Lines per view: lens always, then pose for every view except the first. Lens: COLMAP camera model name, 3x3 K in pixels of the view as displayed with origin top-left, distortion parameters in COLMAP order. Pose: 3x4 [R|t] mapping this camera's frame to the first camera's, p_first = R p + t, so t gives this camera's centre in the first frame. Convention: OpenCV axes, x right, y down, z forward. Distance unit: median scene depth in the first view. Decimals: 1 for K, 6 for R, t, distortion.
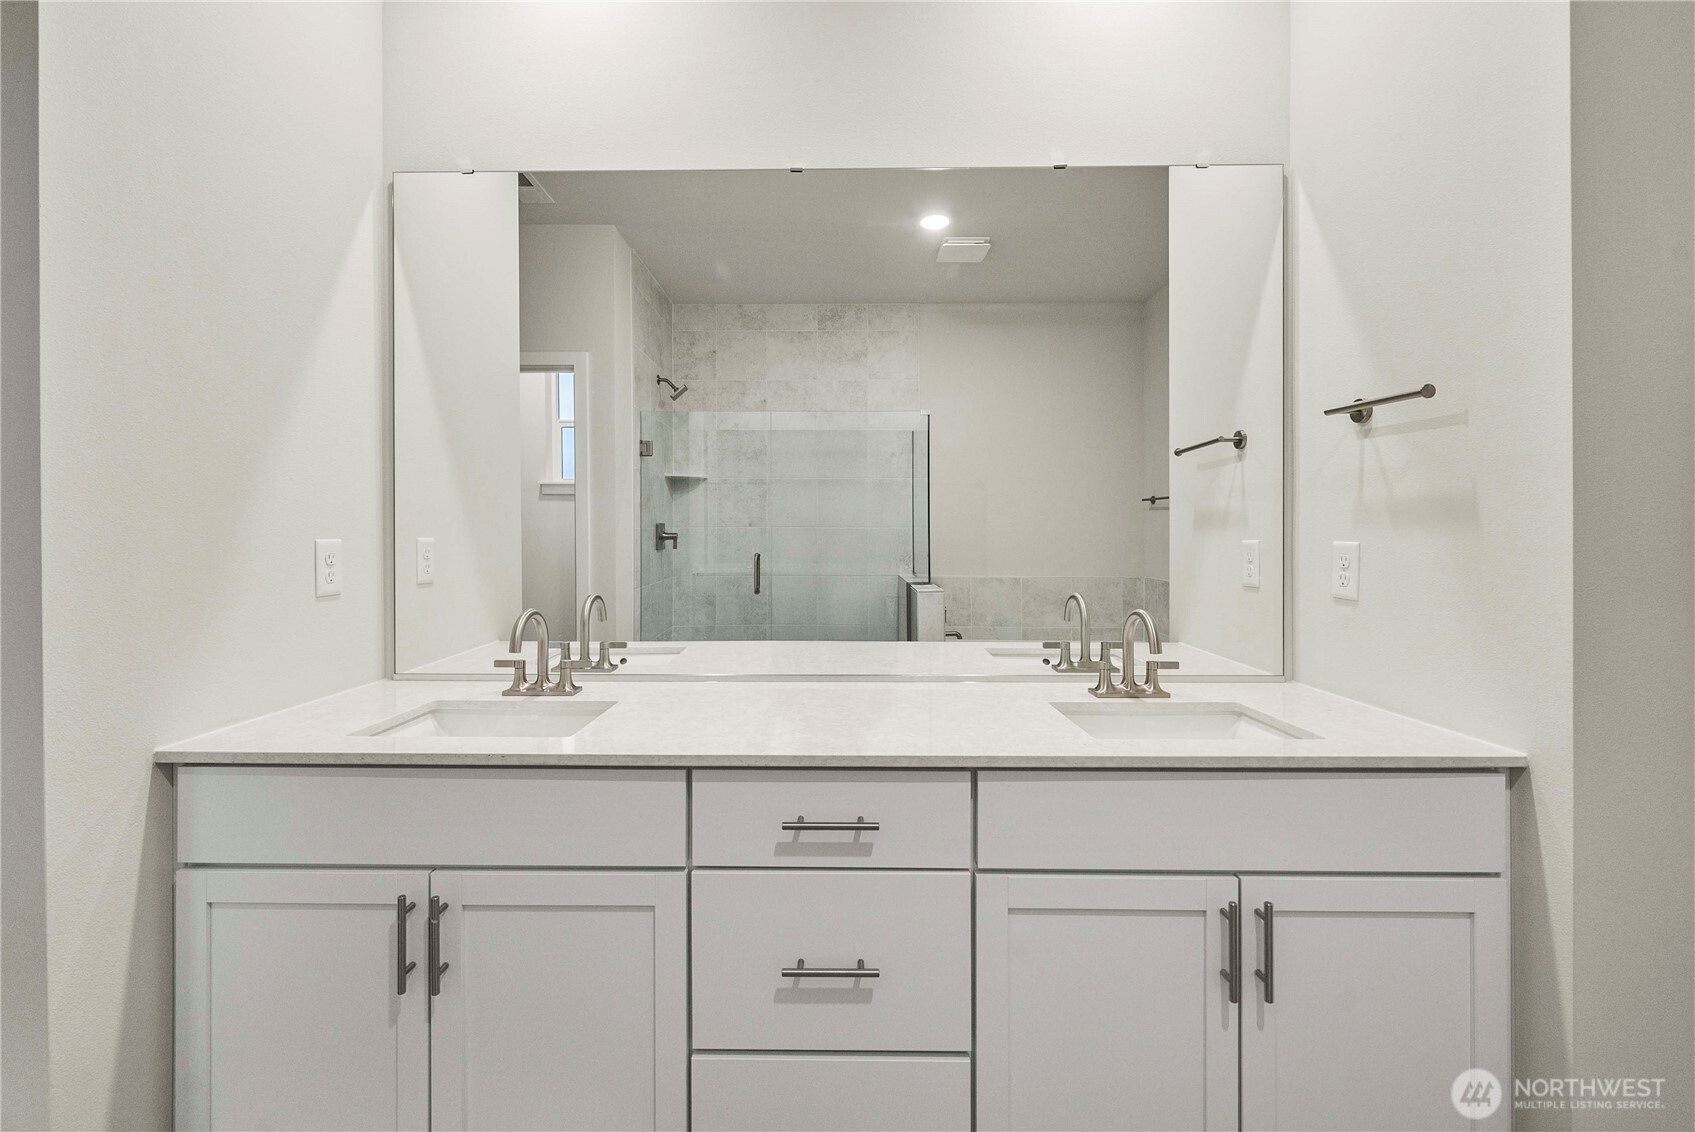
lens RADIAL K [[649.9, 0, 847.5], [0, 649.9, 566.0], [0, 0, 1]] dist [-0.006026, -0.000095]
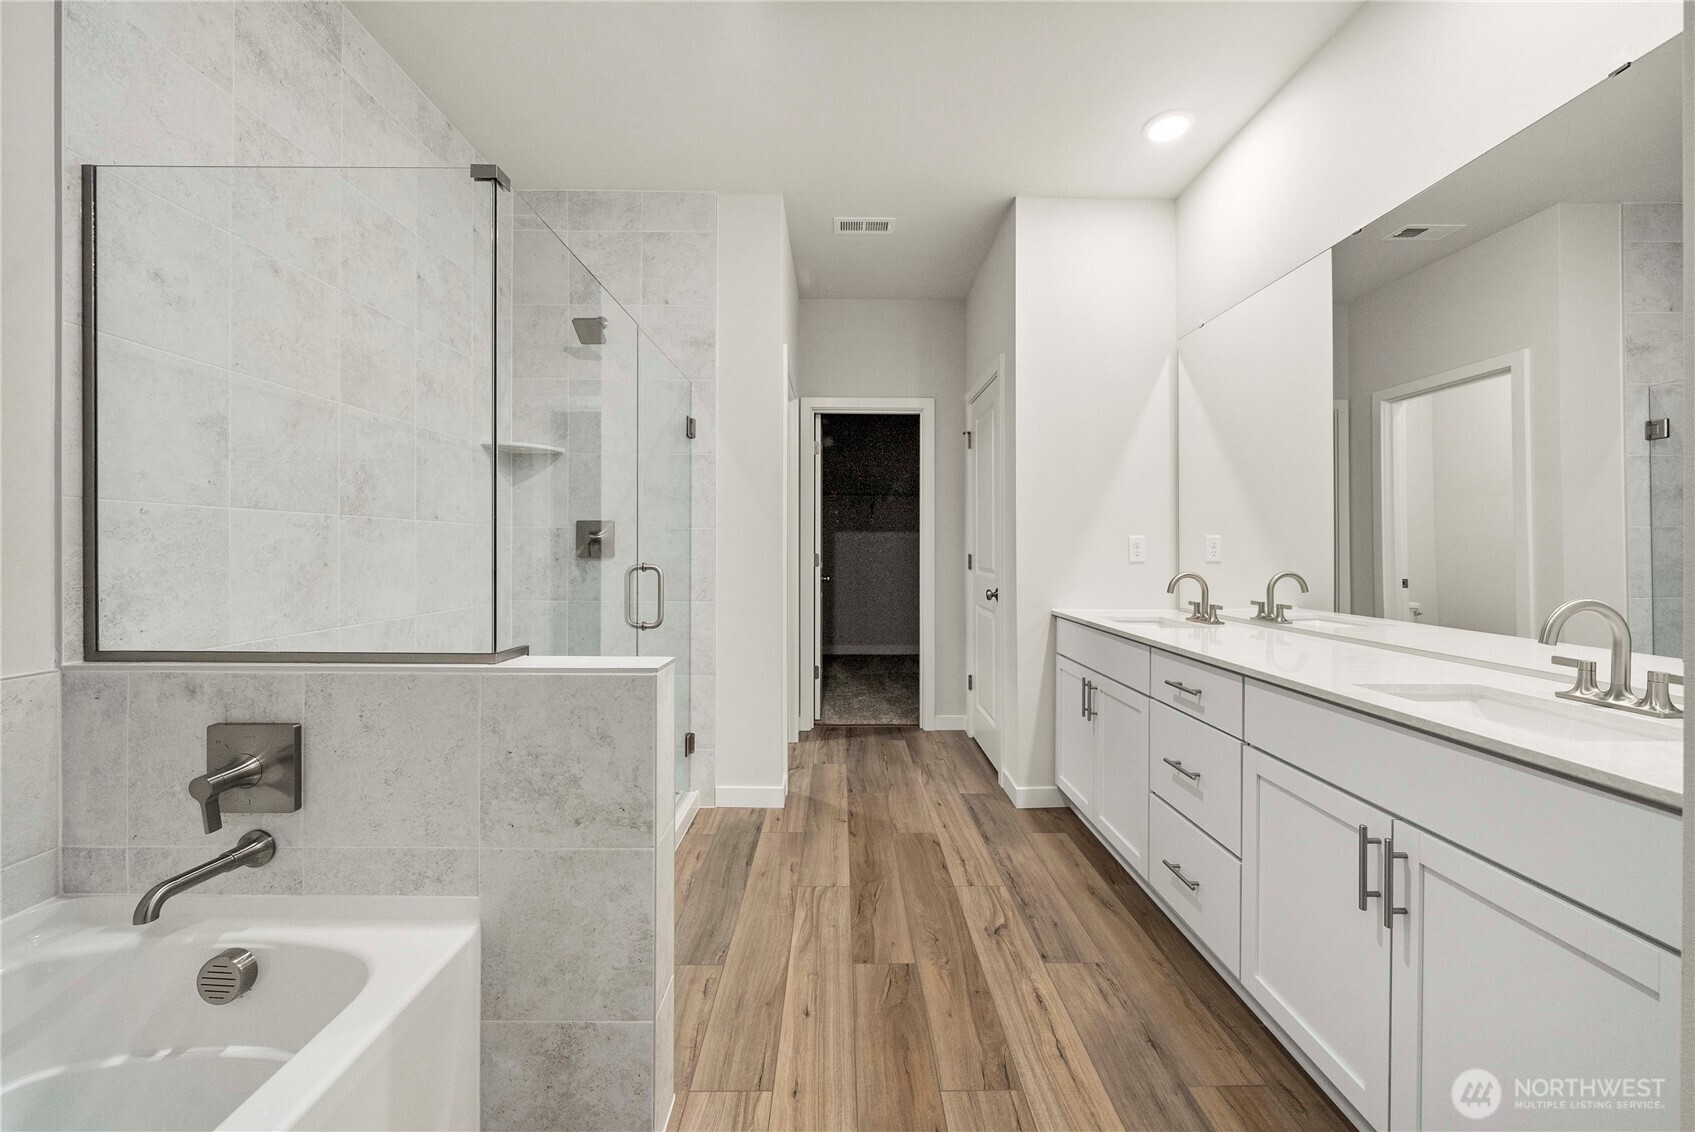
lens RADIAL K [[653.3, 0, 839.1], [0, 653.3, 543.7], [0, 0, 1]] dist [-0.000264, -0.000097]
pose [[0.025398, -0.001324, -0.999677, 0.485305], [-0.010667, 0.999942, -0.001595, 0.005096], [0.999621, 0.010705, 0.025382, 0.002266]]
